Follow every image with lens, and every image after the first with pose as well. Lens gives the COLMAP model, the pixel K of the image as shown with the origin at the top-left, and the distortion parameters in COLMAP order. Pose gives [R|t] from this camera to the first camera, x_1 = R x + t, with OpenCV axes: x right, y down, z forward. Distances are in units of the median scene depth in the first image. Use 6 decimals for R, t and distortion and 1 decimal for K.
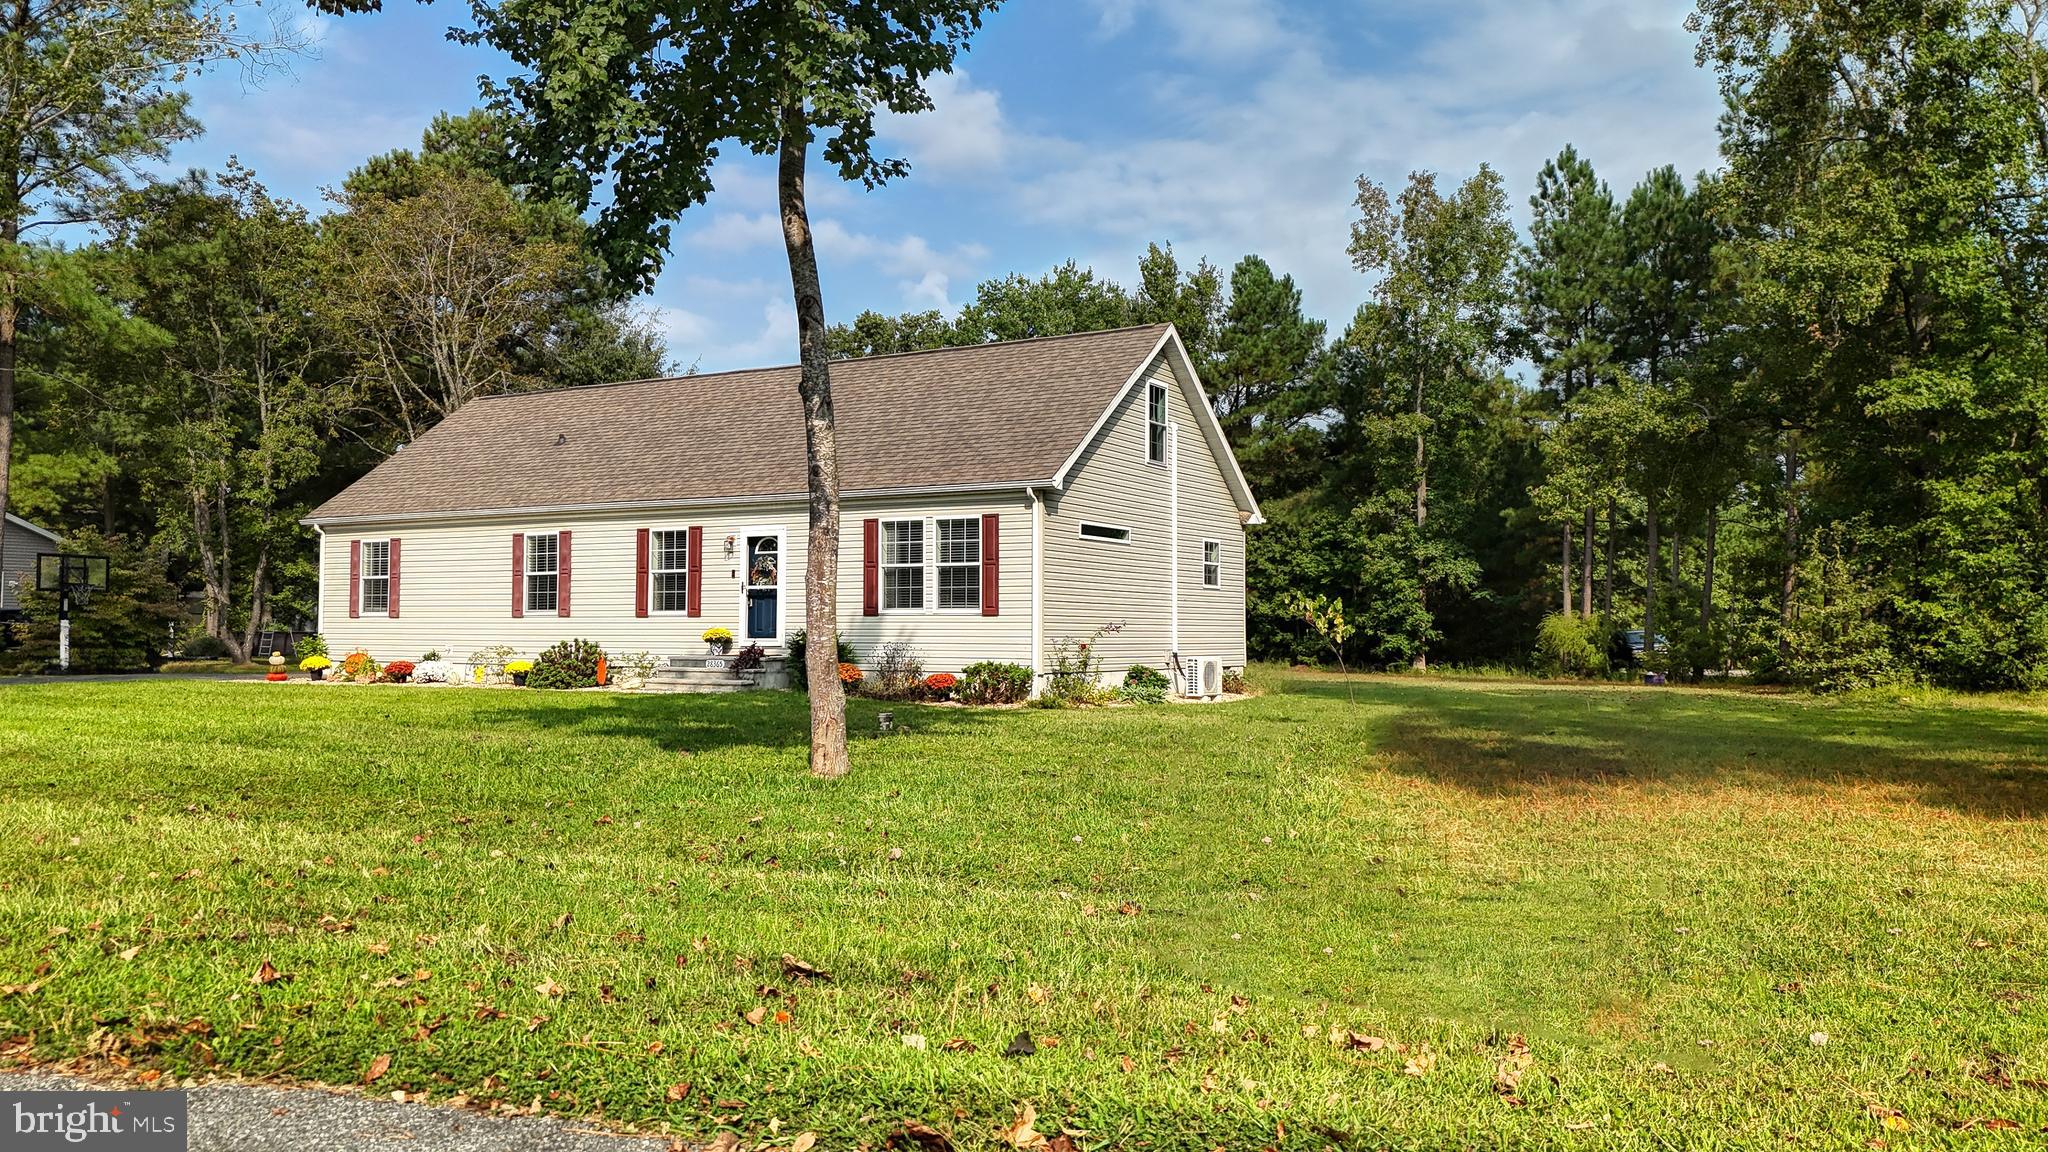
lens RADIAL K [[1509.5, 0, 1024.0], [0, 1509.5, 576.0], [0, 0, 1]] dist [0.080920, -0.119836]
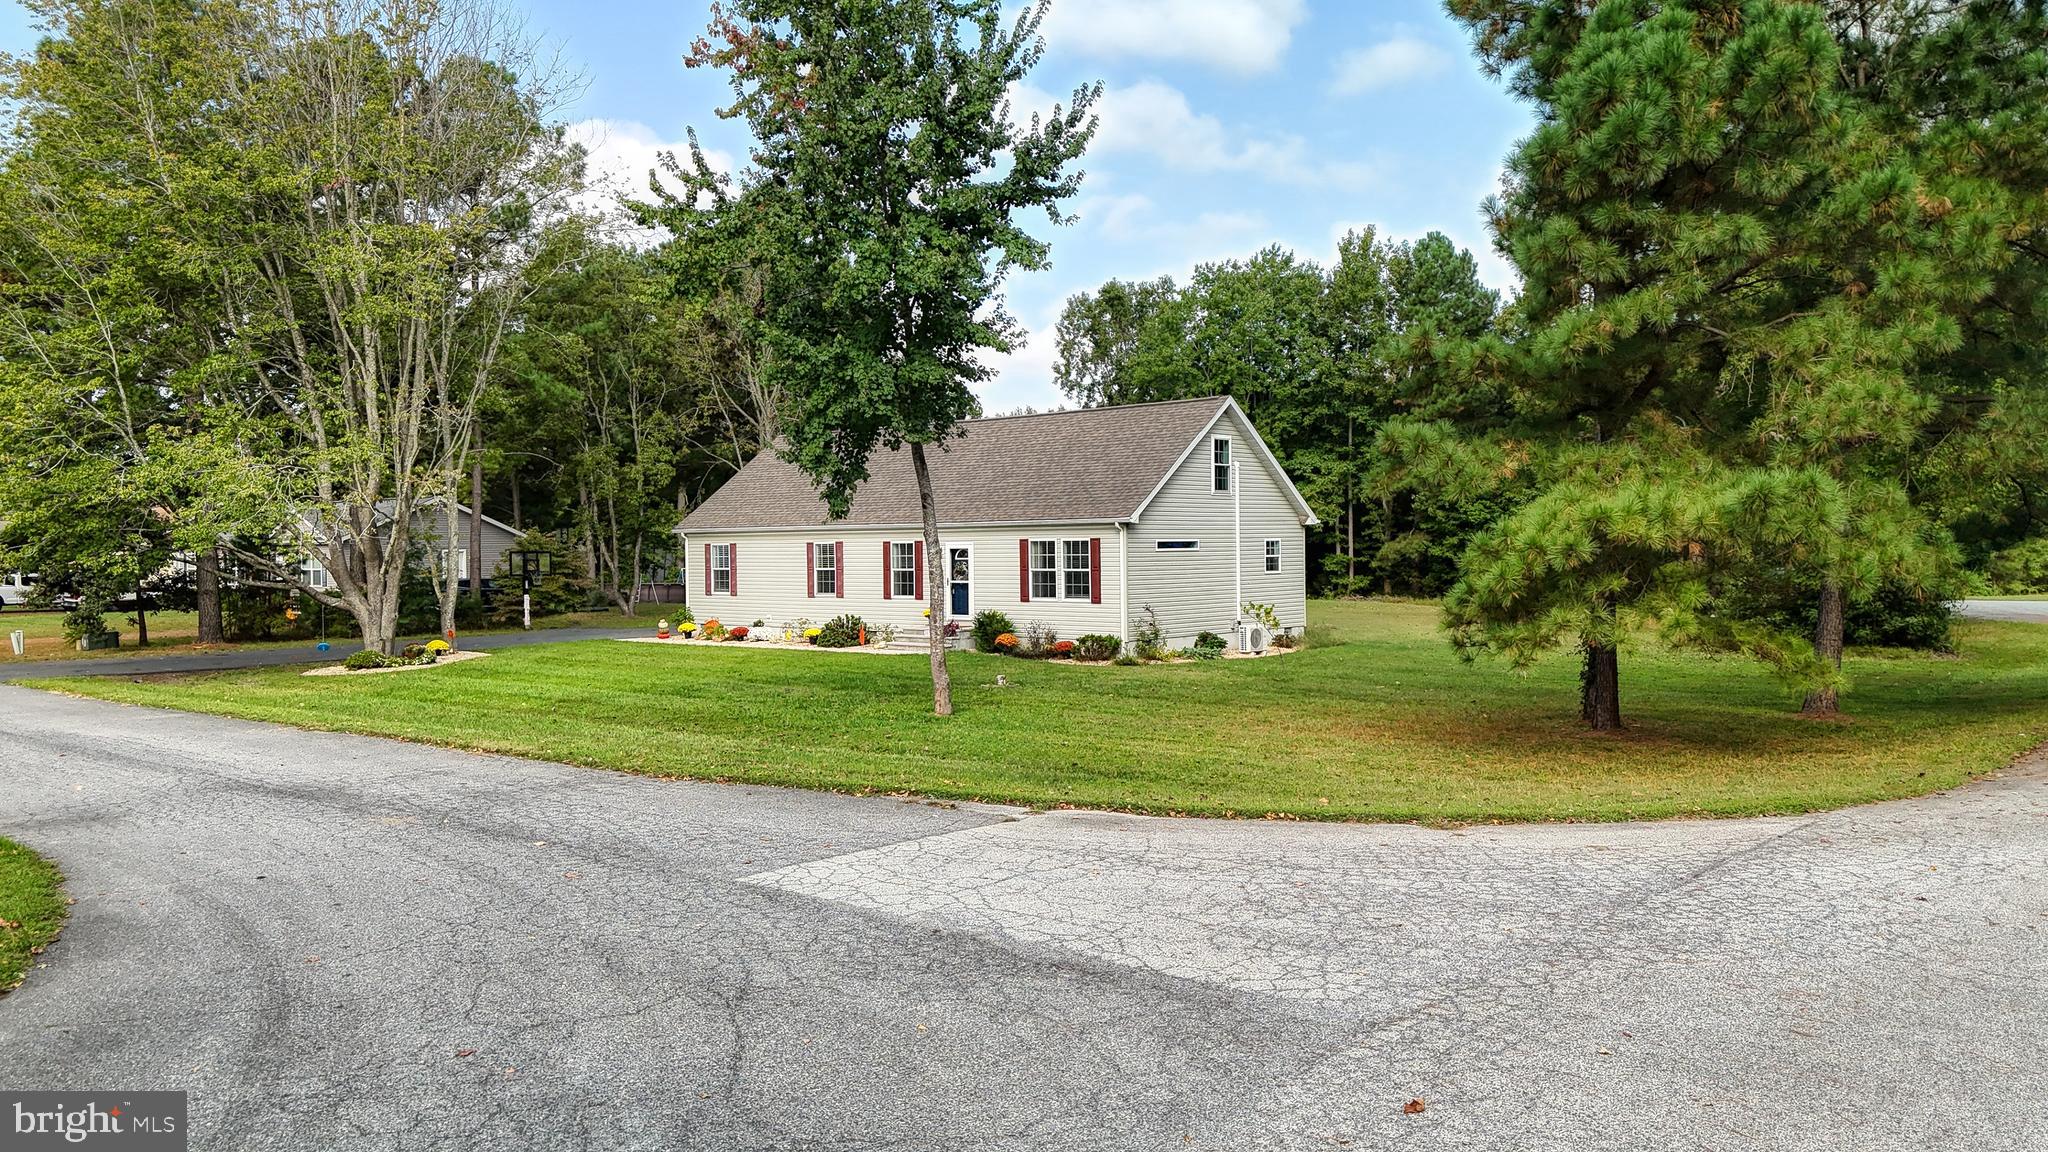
lens RADIAL K [[1499.5, 0, 1017.6], [0, 1499.5, 608.5], [0, 0, 1]] dist [0.108158, -0.085117]
pose [[0.980686, -0.008884, -0.195389, 0.169894], [0.024789, 0.996558, 0.079106, -0.079001], [0.194014, -0.082422, 0.977530, -0.446873]]
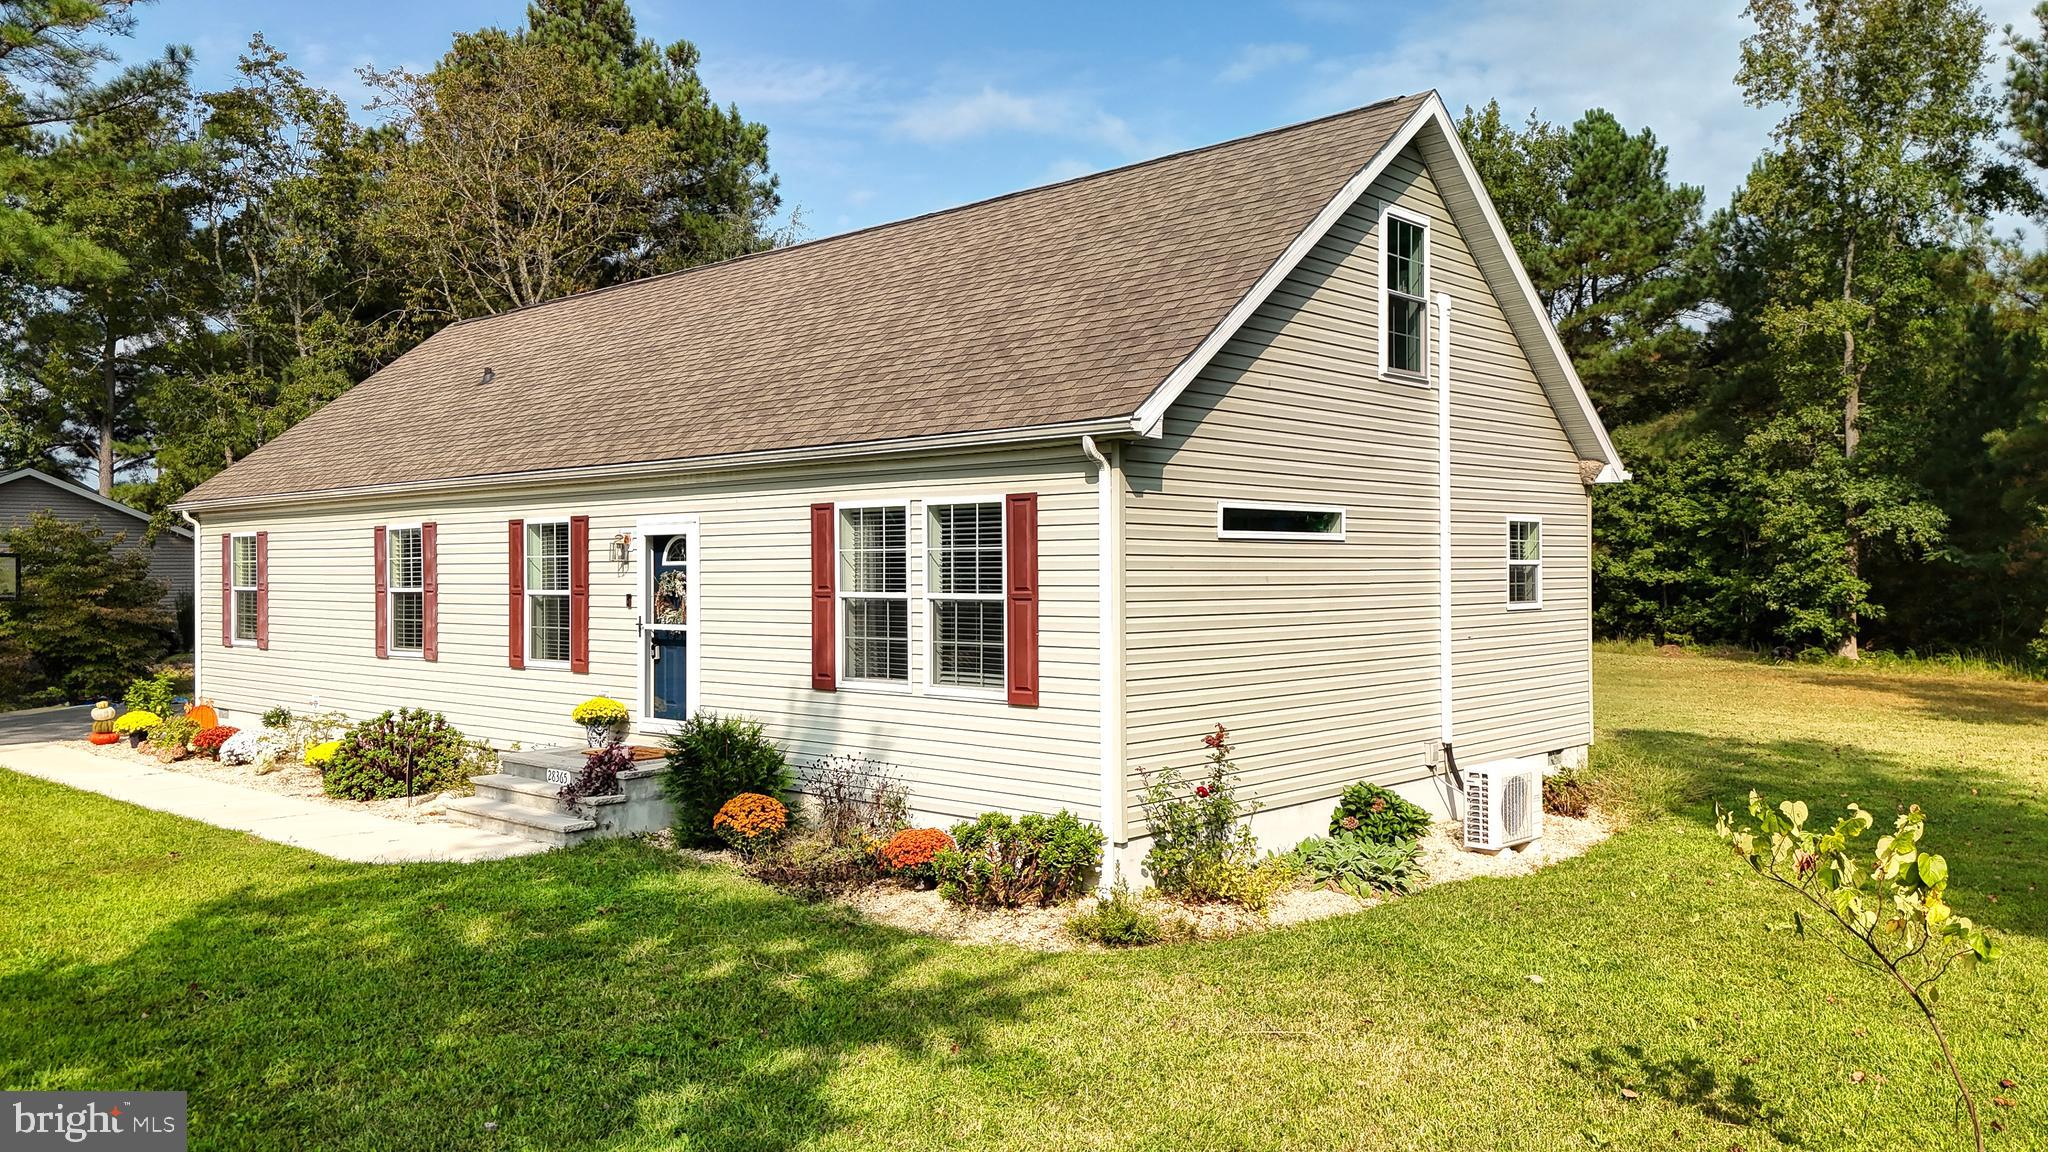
lens RADIAL K [[1503.7, 0, 1024.0], [0, 1503.7, 576.0], [0, 0, 1]] dist [0.097209, -0.215378]
pose [[0.977437, -0.009933, -0.210991, 0.066685], [0.019007, 0.998977, 0.041022, -0.029287], [0.210368, -0.044107, 0.976627, 0.455251]]
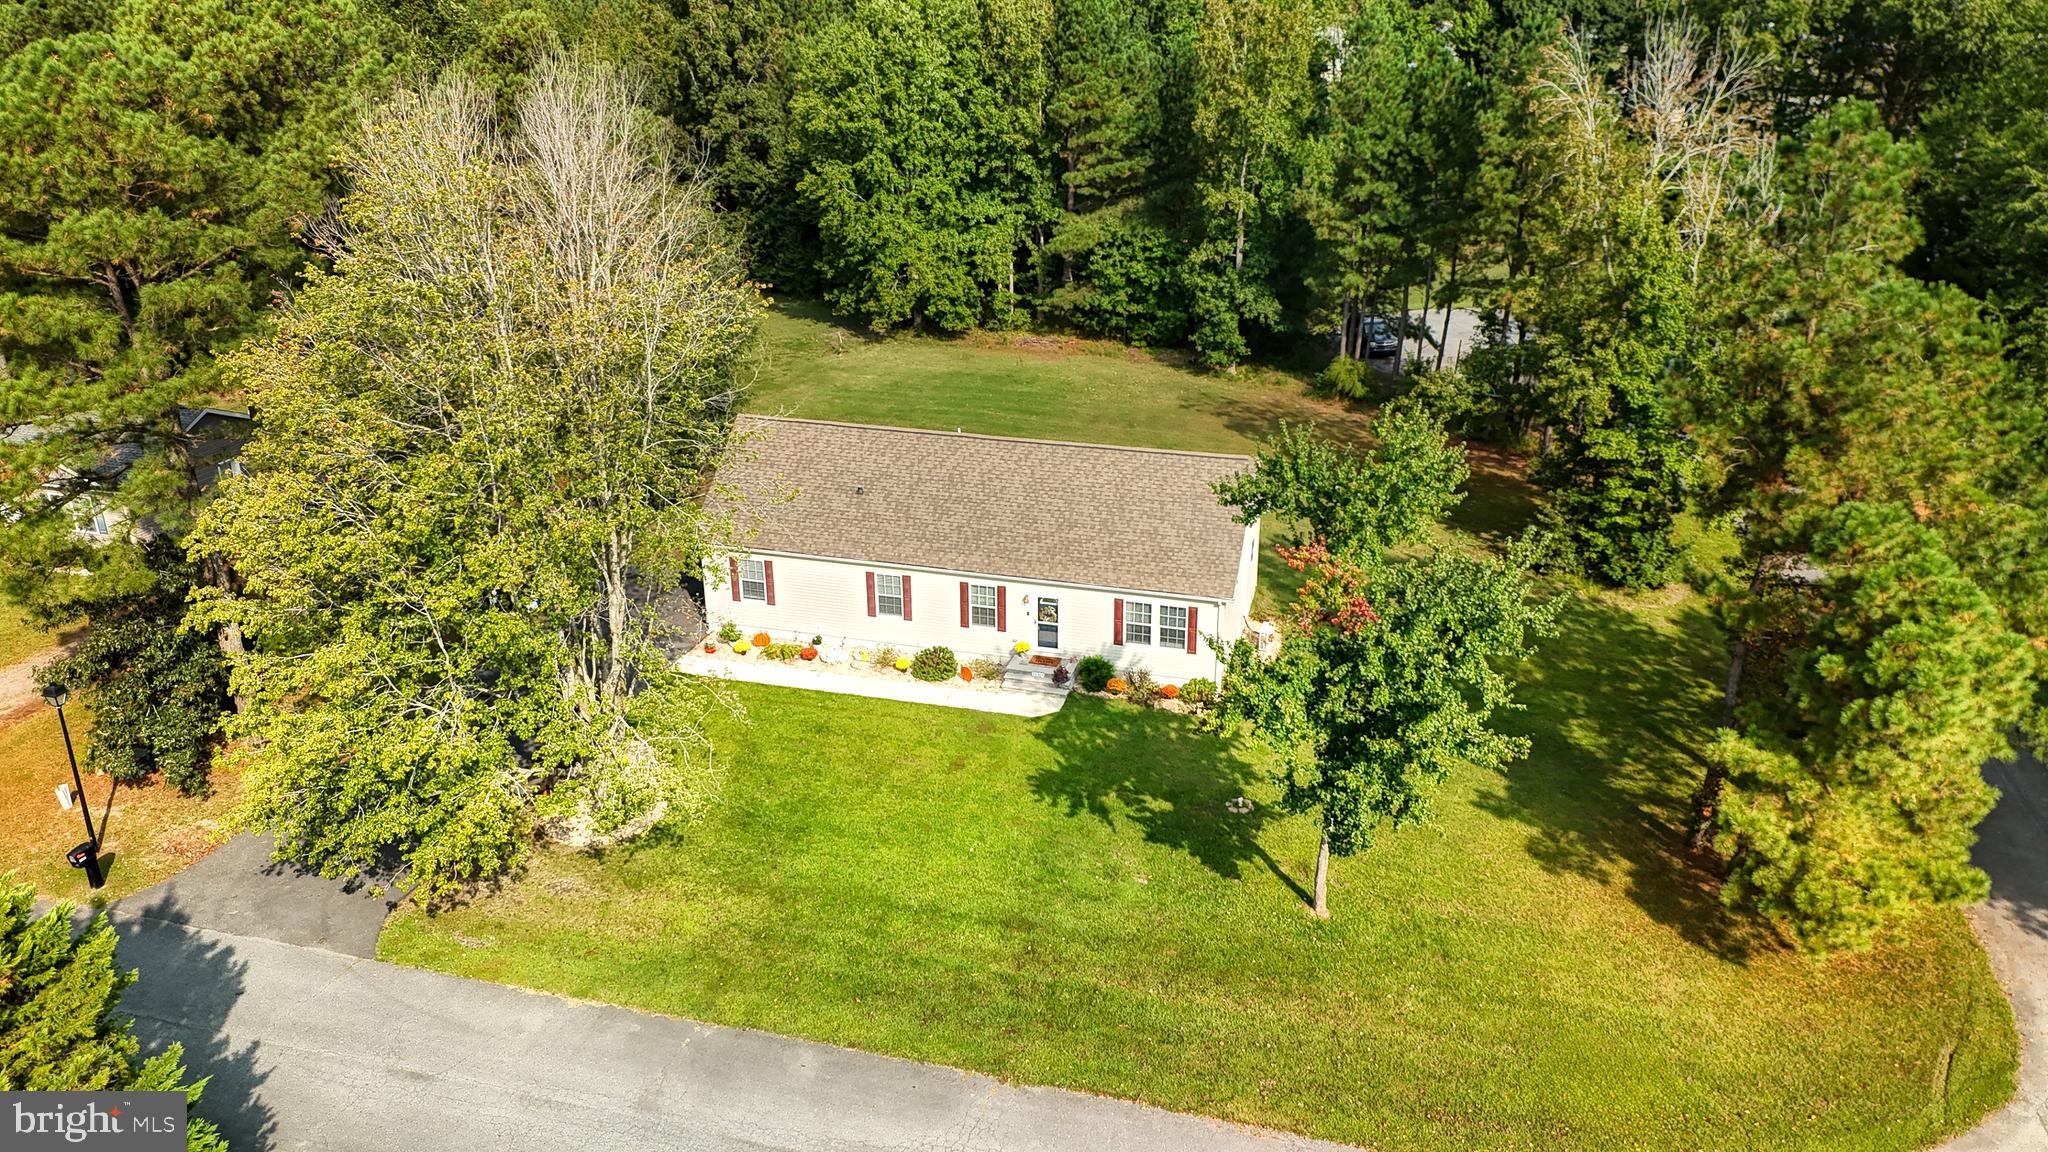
lens RADIAL K [[1509.5, 0, 1024.0], [0, 1509.5, 576.0], [0, 0, 1]] dist [0.080920, -0.119836]
pose [[0.964926, -0.109363, 0.238658, -0.591281], [-0.003967, 0.902919, 0.429793, -0.779327], [-0.262492, -0.415665, 0.870816, -0.532997]]
